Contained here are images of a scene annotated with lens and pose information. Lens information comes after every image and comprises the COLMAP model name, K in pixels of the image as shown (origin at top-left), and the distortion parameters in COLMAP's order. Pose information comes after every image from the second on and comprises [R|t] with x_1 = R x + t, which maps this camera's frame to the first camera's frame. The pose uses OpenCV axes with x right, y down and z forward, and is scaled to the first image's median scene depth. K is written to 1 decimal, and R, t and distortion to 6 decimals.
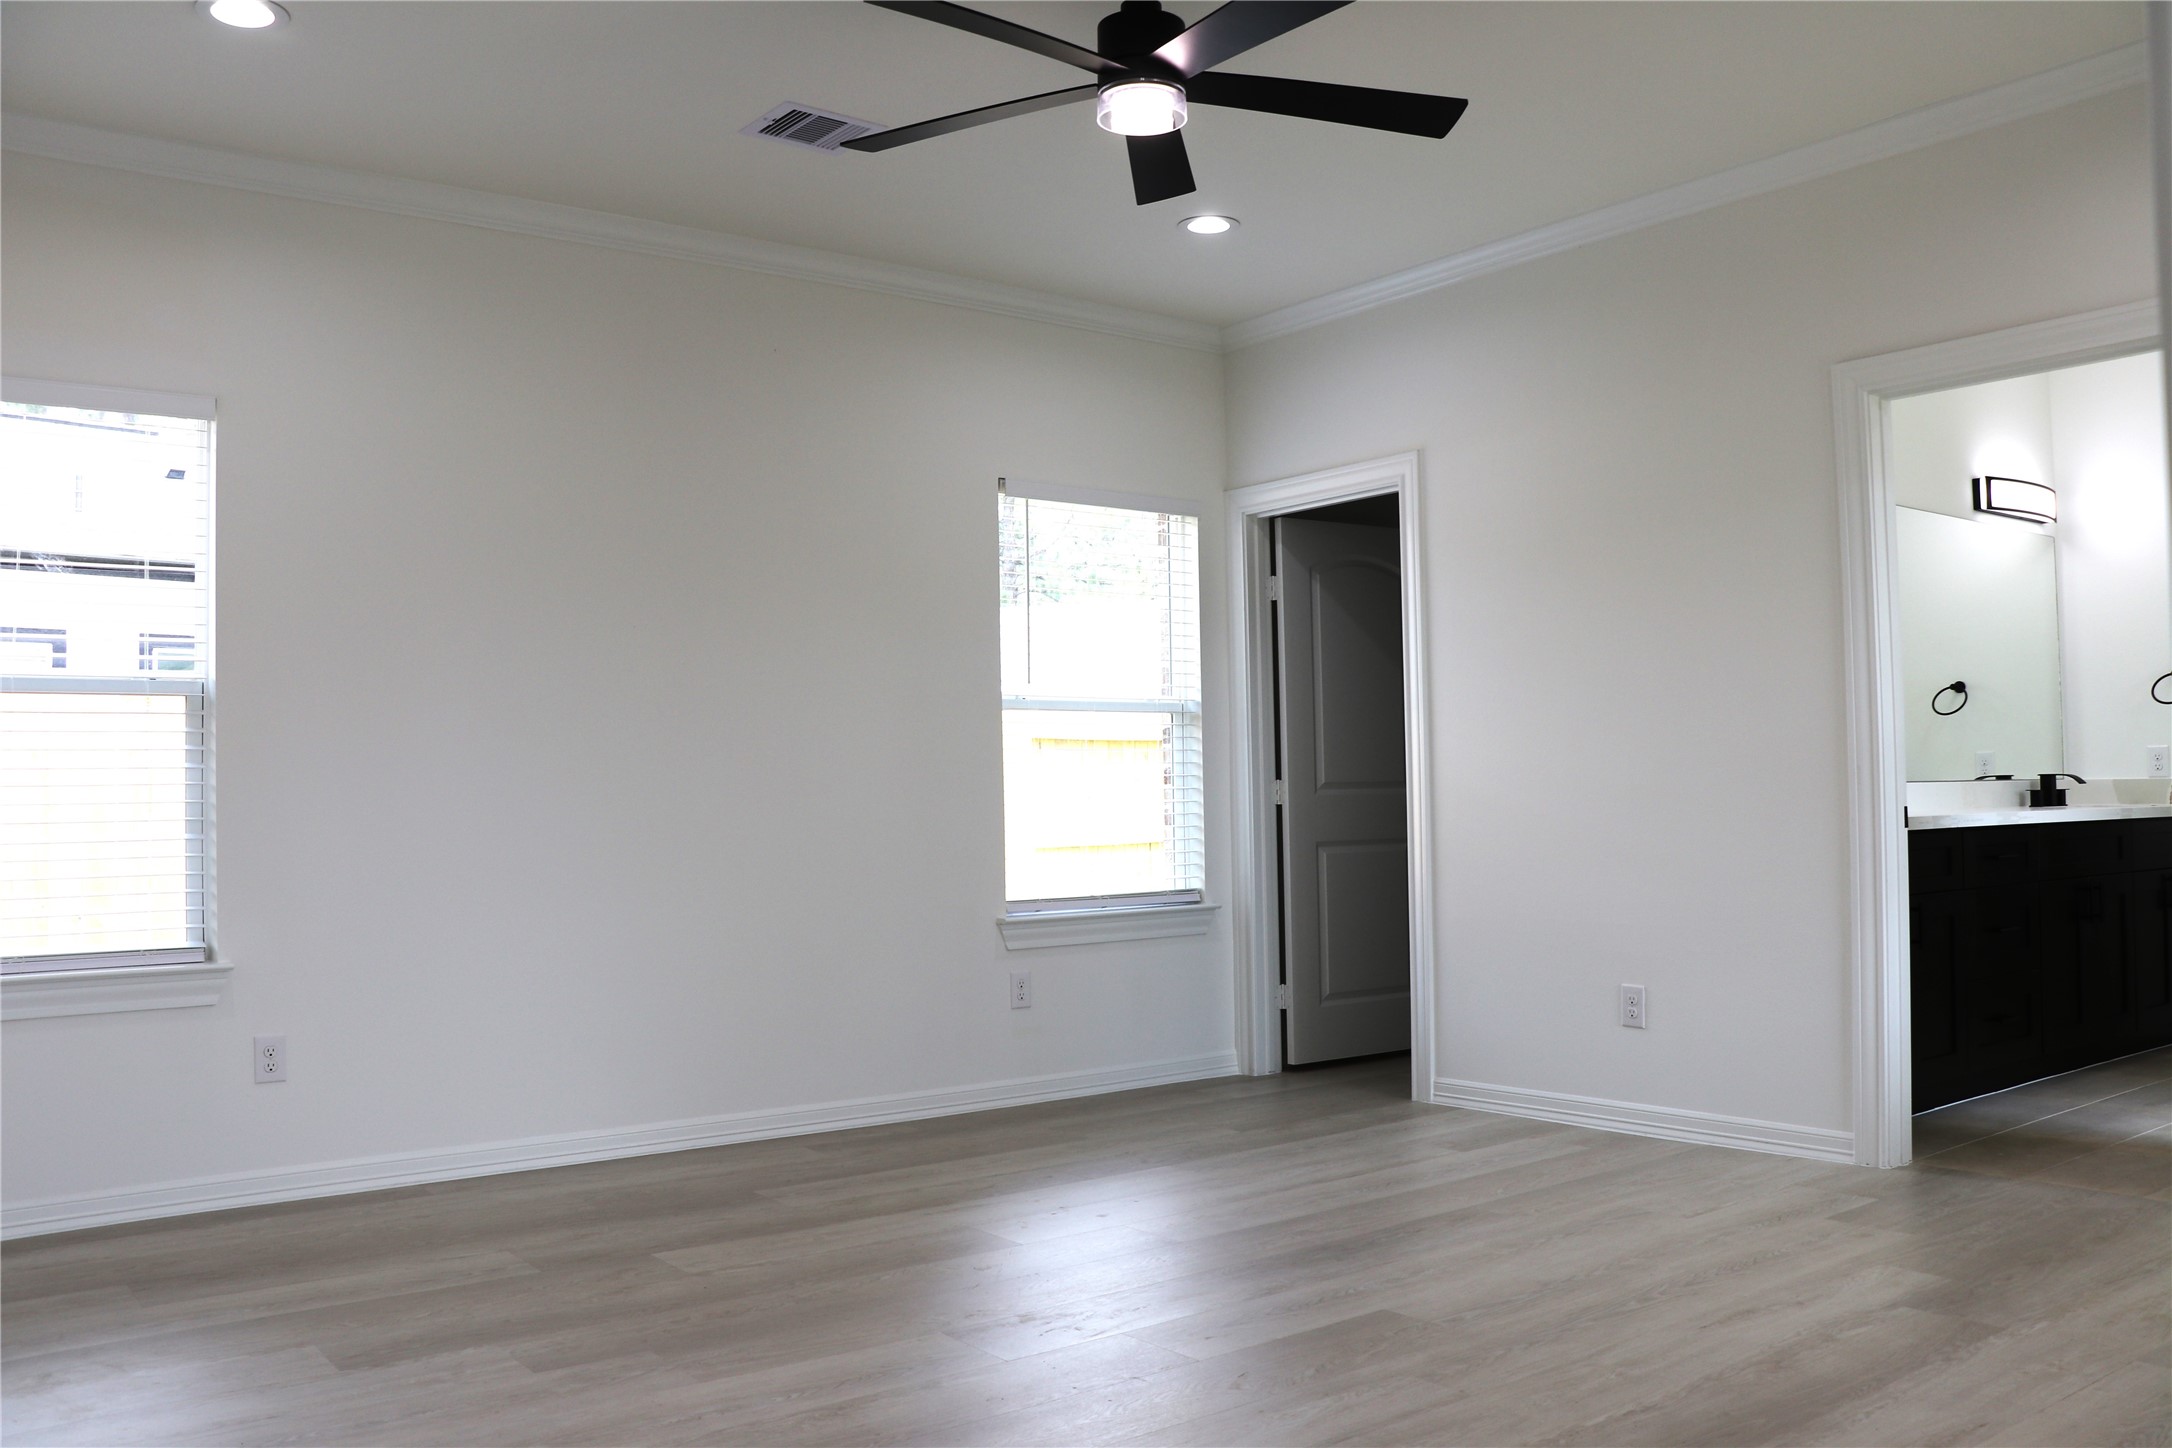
lens RADIAL K [[1863.4, 0, 1086.0], [0, 1863.4, 724.0], [0, 0, 1]] dist [-0.133929, 0.170528]
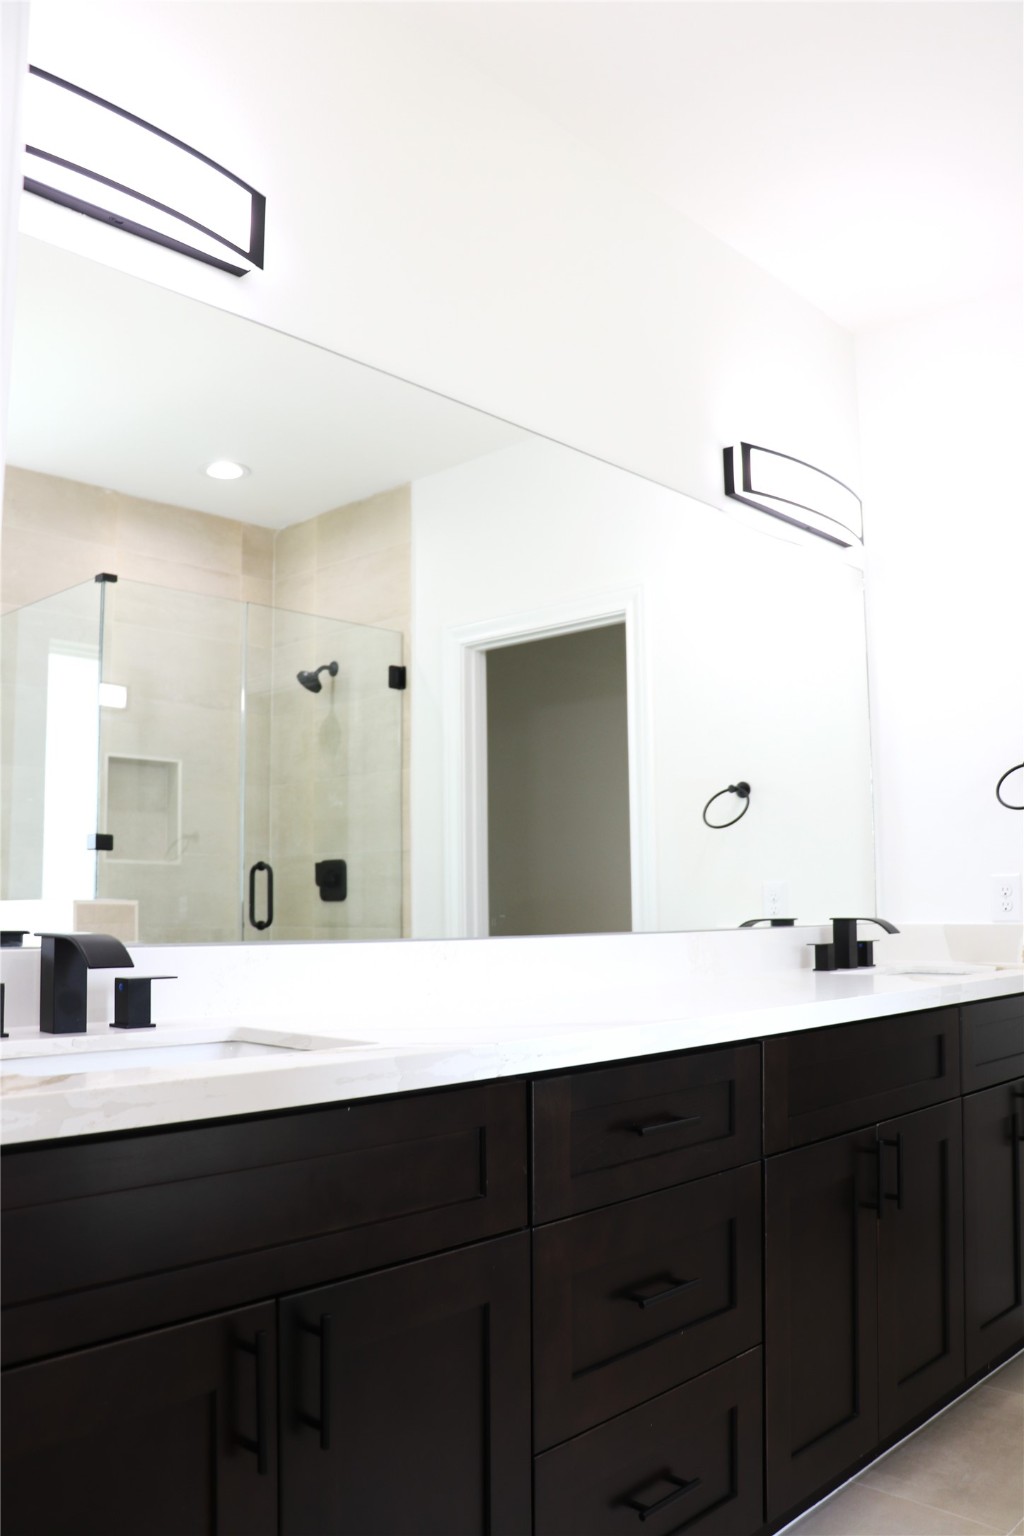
lens RADIAL K [[1317.8, 0, 512.0], [0, 1317.8, 768.0], [0, 0, 1]] dist [-0.133929, 0.170528]
pose [[0.988155, 0.021635, 0.151926, 0.342403], [-0.010693, 0.997313, -0.072477, 0.009581], [-0.153086, 0.069994, 0.985731, 0.562723]]
